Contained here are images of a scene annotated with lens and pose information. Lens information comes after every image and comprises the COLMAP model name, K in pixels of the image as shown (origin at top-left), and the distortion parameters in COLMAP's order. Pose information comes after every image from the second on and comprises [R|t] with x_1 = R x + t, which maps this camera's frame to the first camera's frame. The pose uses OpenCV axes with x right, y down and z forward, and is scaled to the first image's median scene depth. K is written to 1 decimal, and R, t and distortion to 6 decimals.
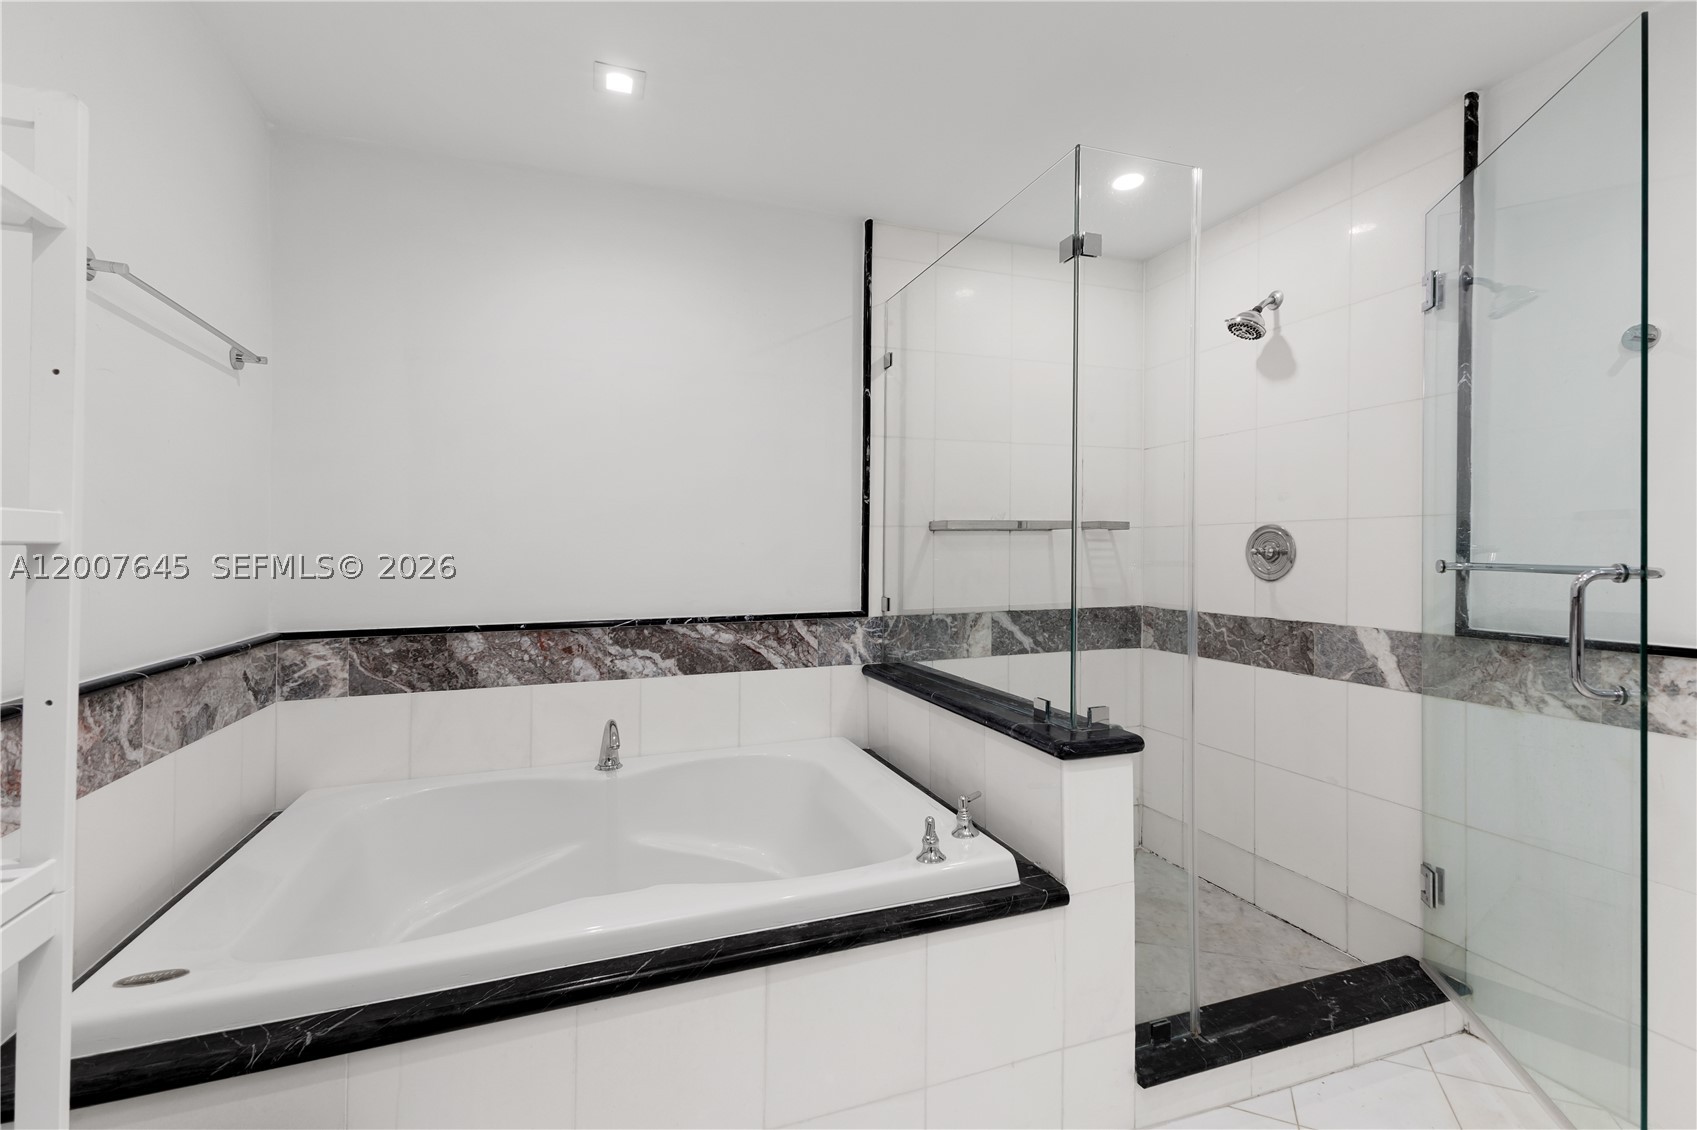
lens RADIAL K [[765.4, 0, 848.7], [0, 765.4, 532.8], [0, 0, 1]] dist [0.000034, 0.000001]
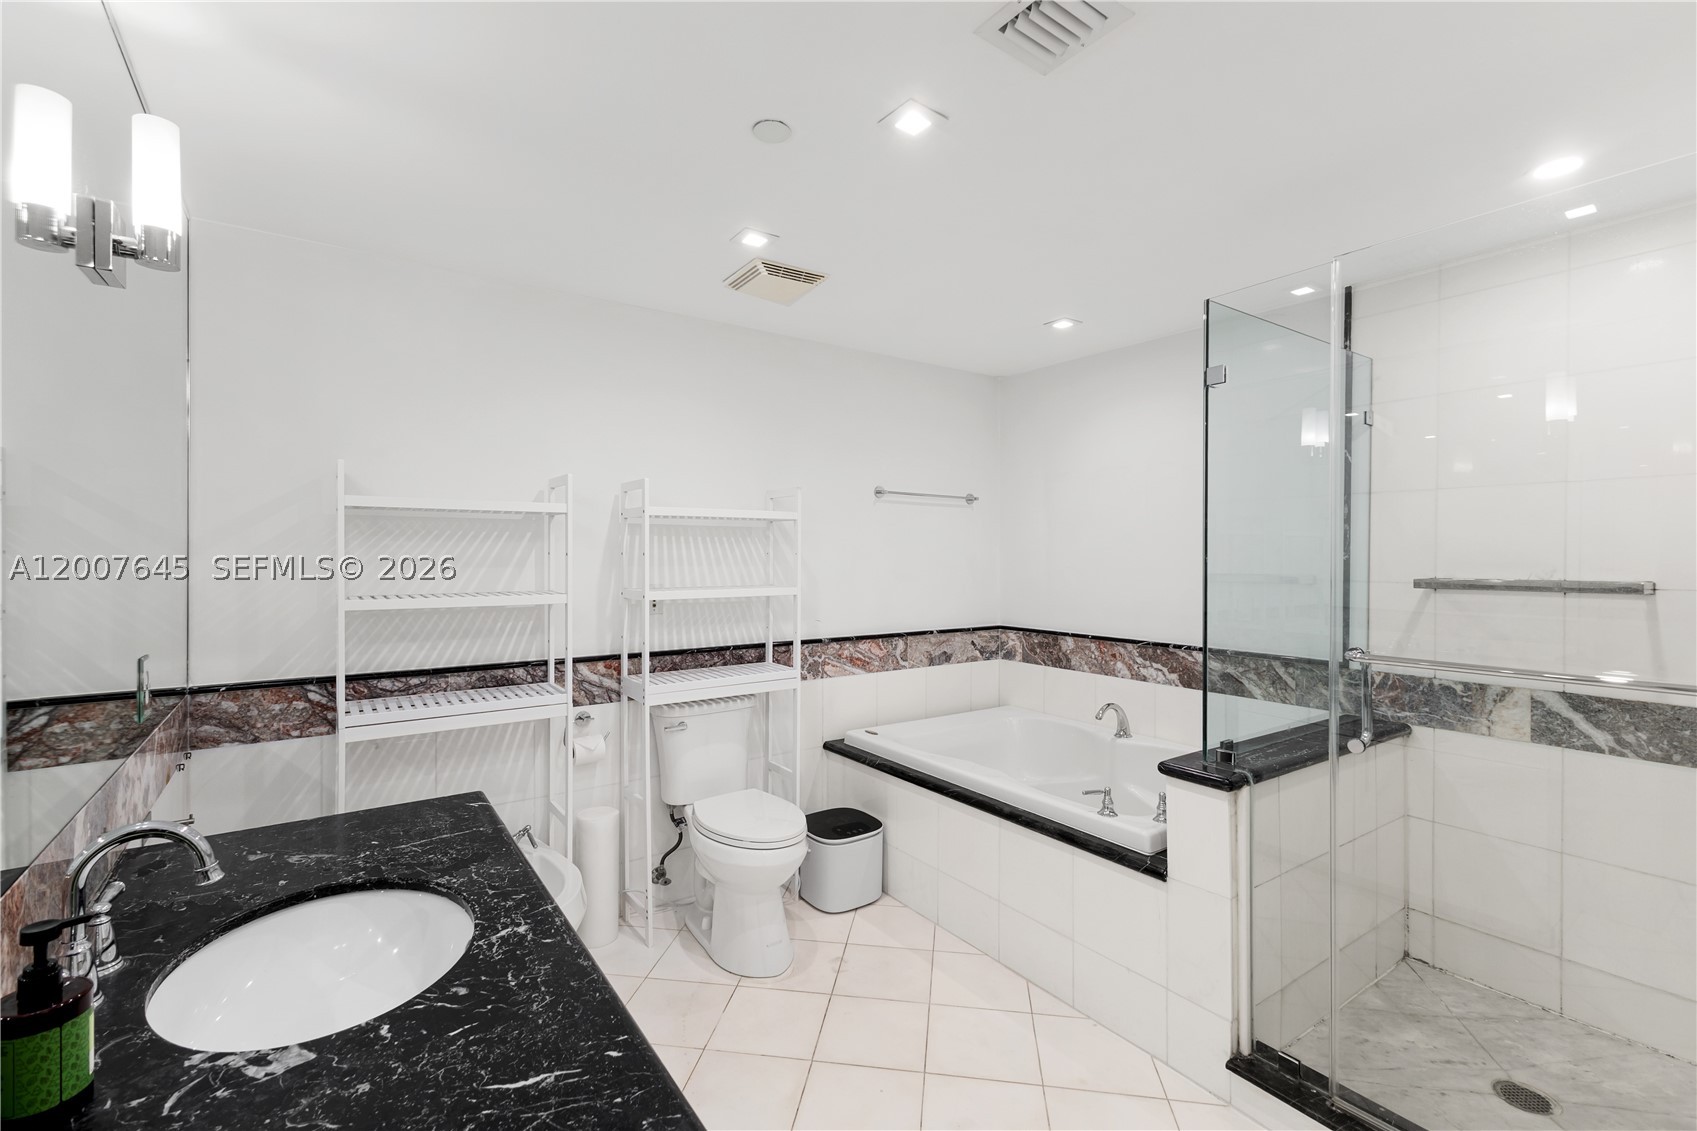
lens RADIAL K [[753.2, 0, 848.5], [0, 753.2, 565.5], [0, 0, 1]] dist [0.001325, 0.000170]
pose [[0.270676, 0.022542, -0.962407, 0.901047], [0.007871, 0.999641, 0.025628, -0.067289], [0.962638, -0.014512, 0.270401, 0.080507]]
